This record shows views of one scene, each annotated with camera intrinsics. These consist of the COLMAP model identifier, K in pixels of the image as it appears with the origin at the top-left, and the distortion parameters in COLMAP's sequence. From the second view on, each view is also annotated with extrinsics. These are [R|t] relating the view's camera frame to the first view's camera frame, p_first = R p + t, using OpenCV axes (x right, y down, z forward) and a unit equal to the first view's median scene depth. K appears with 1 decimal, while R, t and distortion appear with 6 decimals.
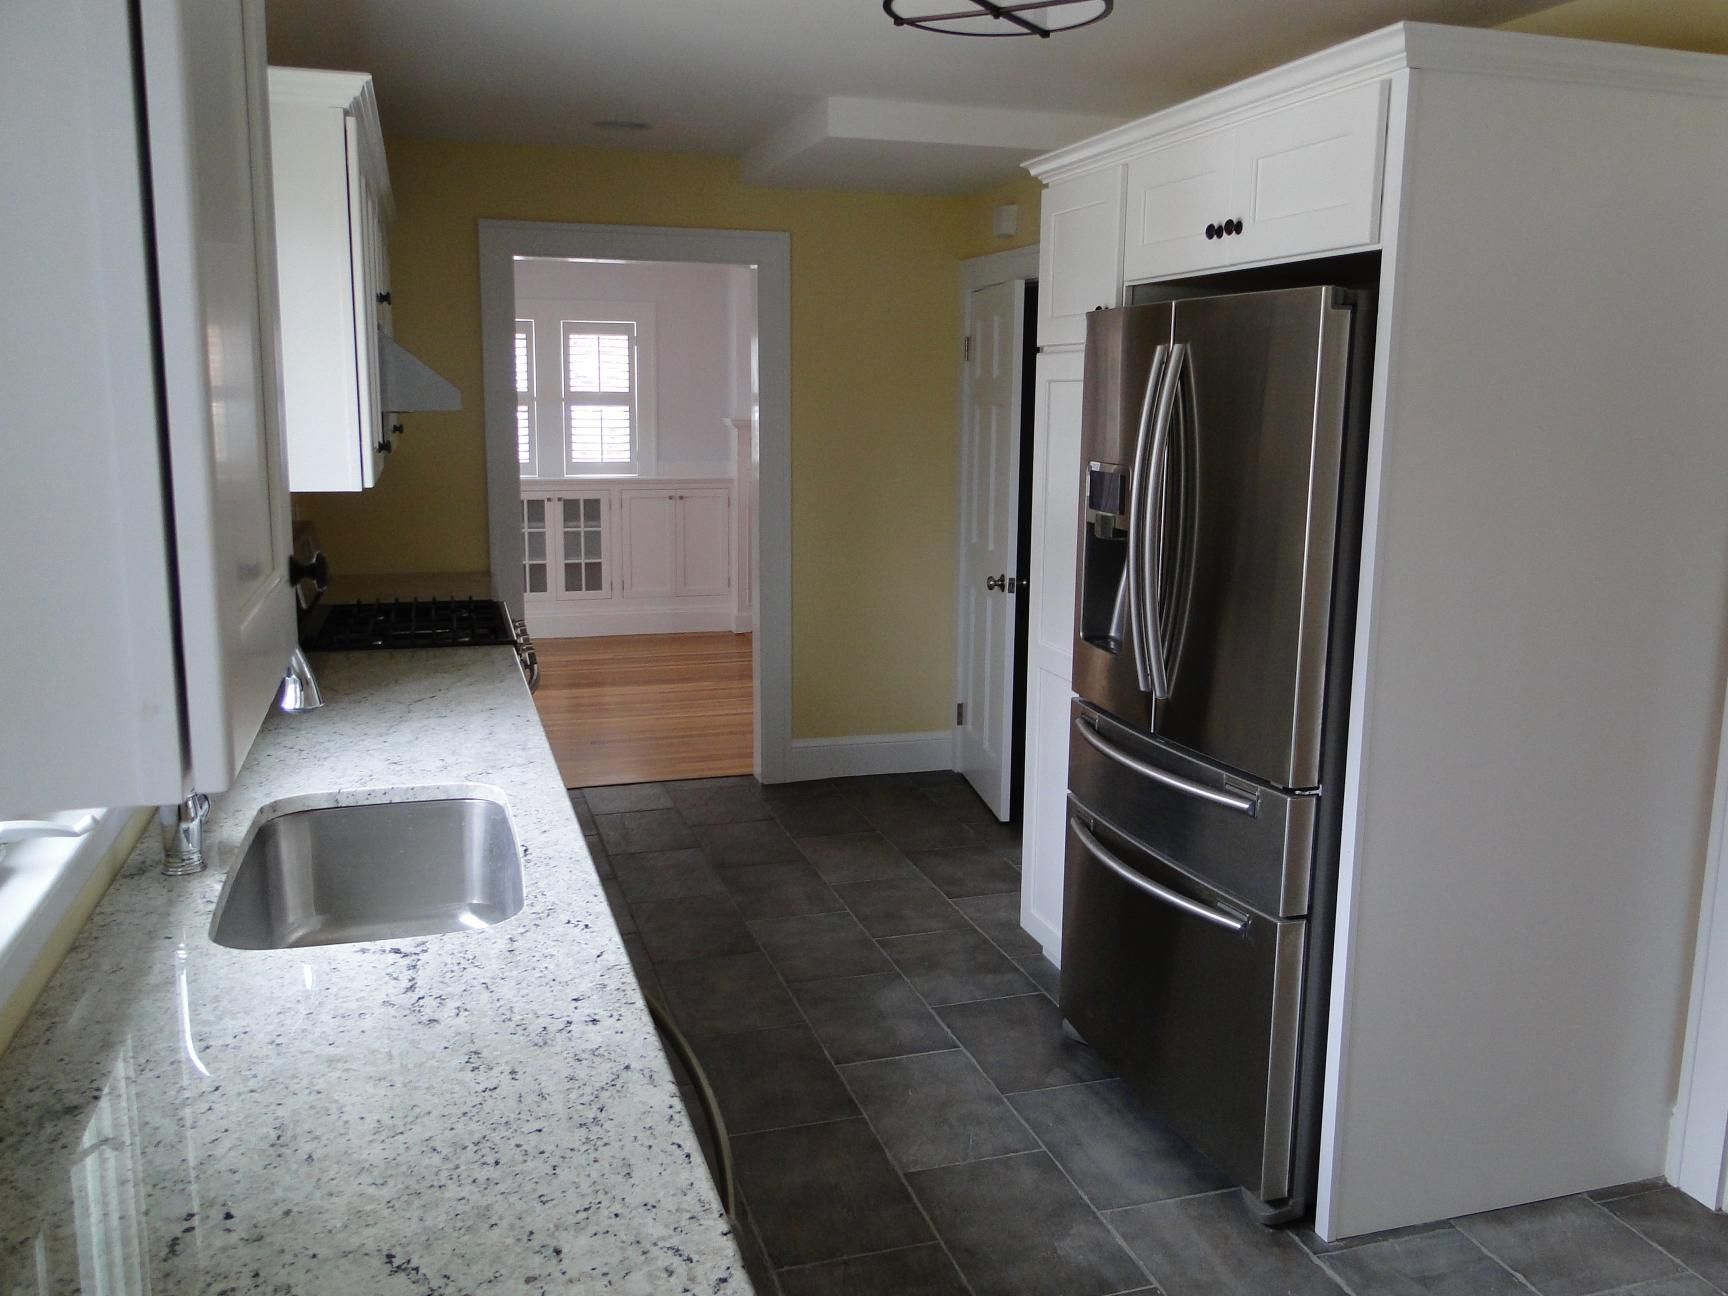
lens RADIAL K [[1466.7, 0, 880.2], [0, 1466.7, 650.3], [0, 0, 1]] dist [0.043685, -0.031361]
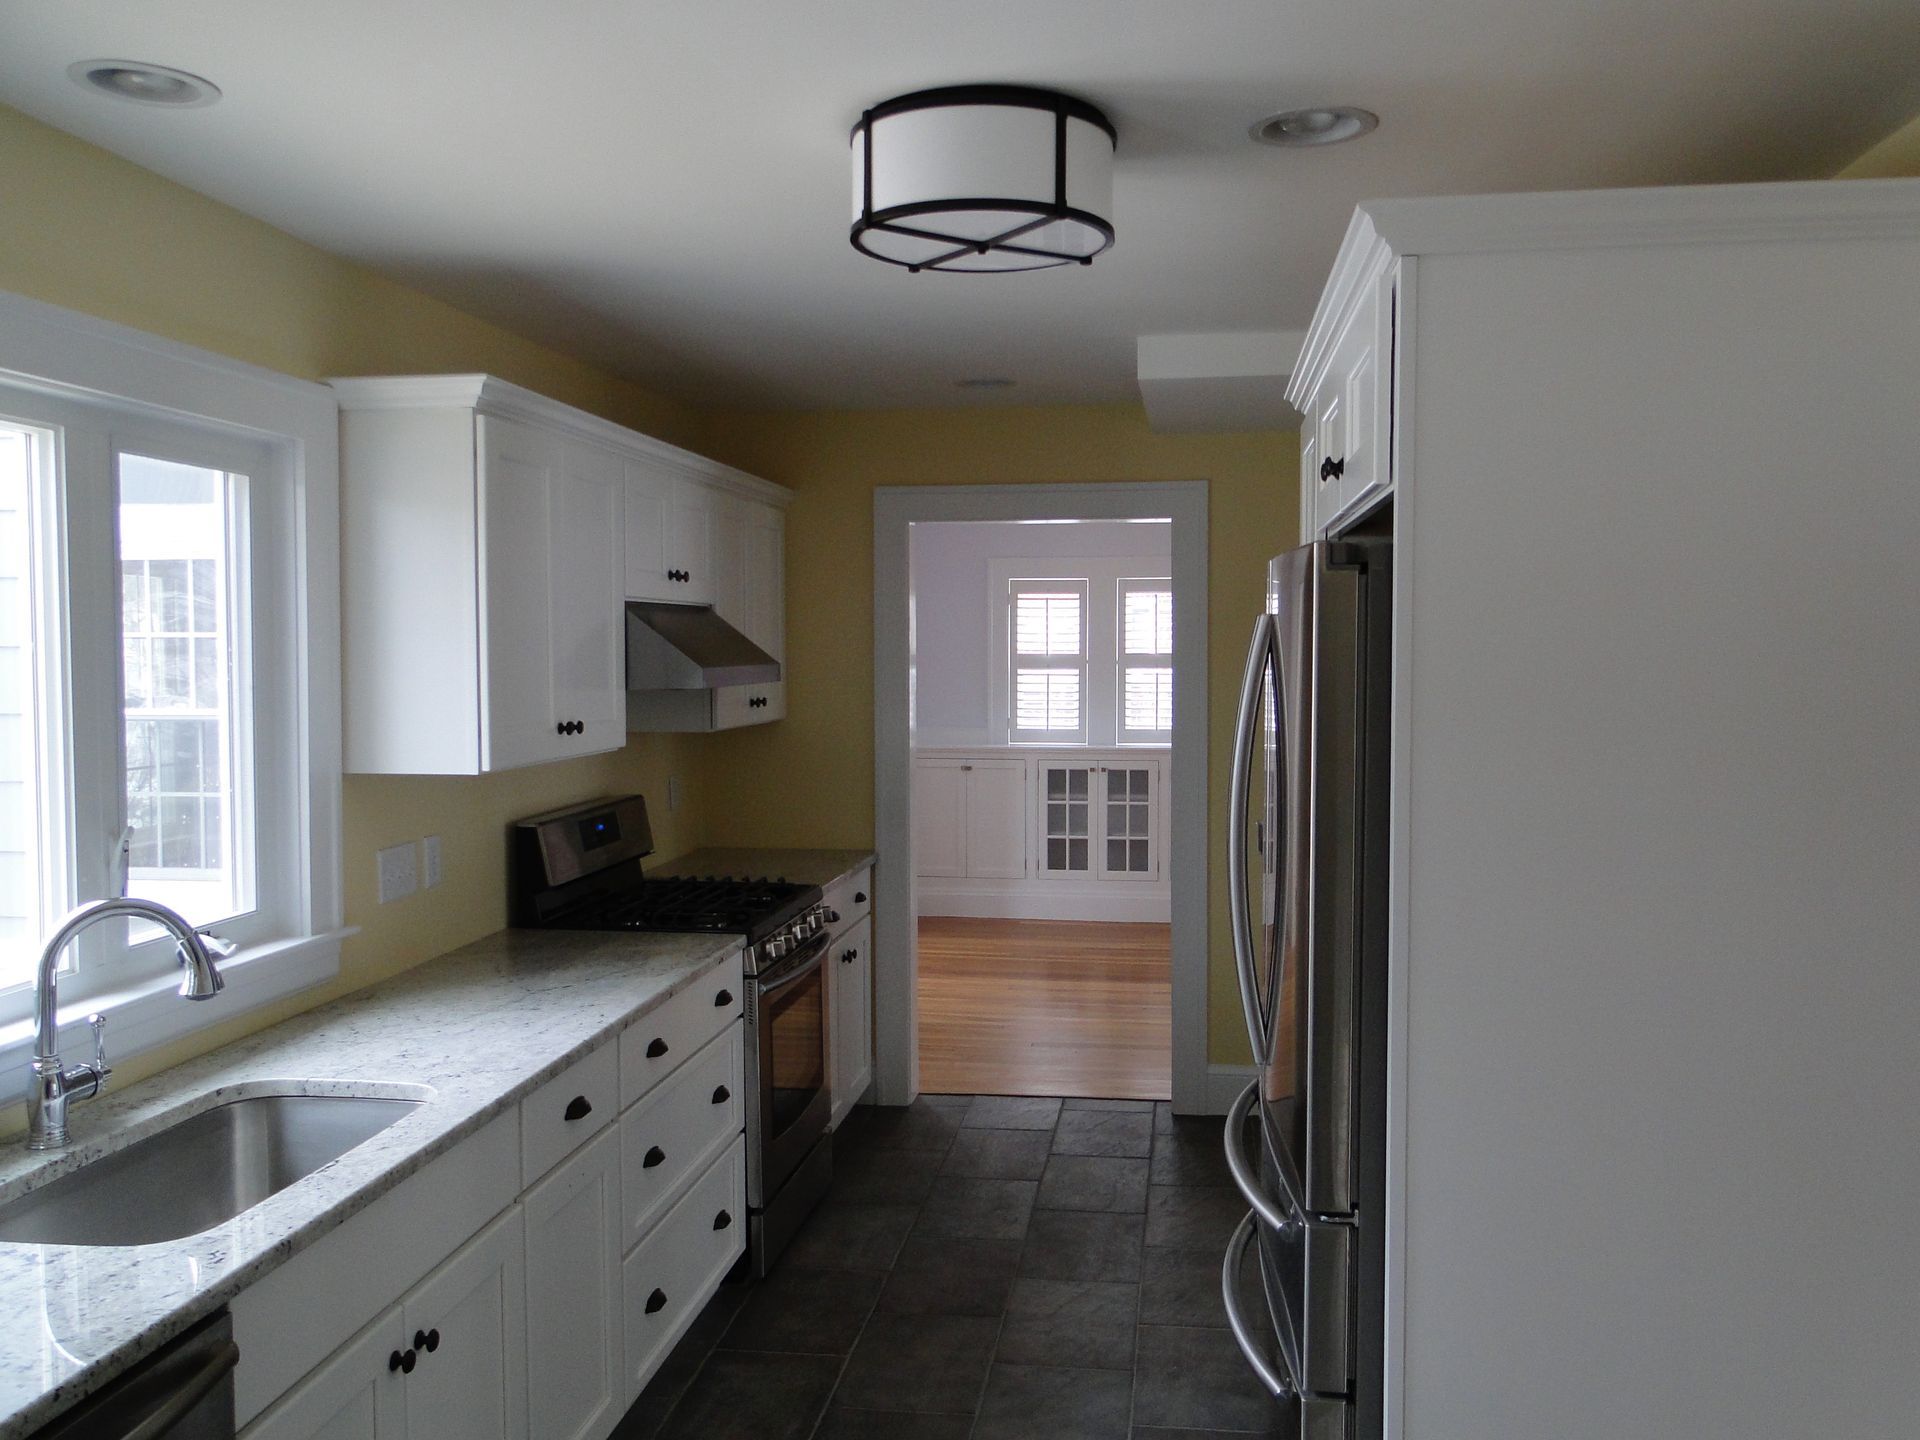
lens RADIAL K [[1629.6, 0, 958.7], [0, 1629.6, 727.6], [0, 0, 1]] dist [0.043685, -0.031361]
pose [[0.898779, 0.009973, -0.438288, 0.175815], [-0.063241, 0.992234, -0.107109, -0.017055], [0.433816, 0.123985, 0.892430, 0.060663]]
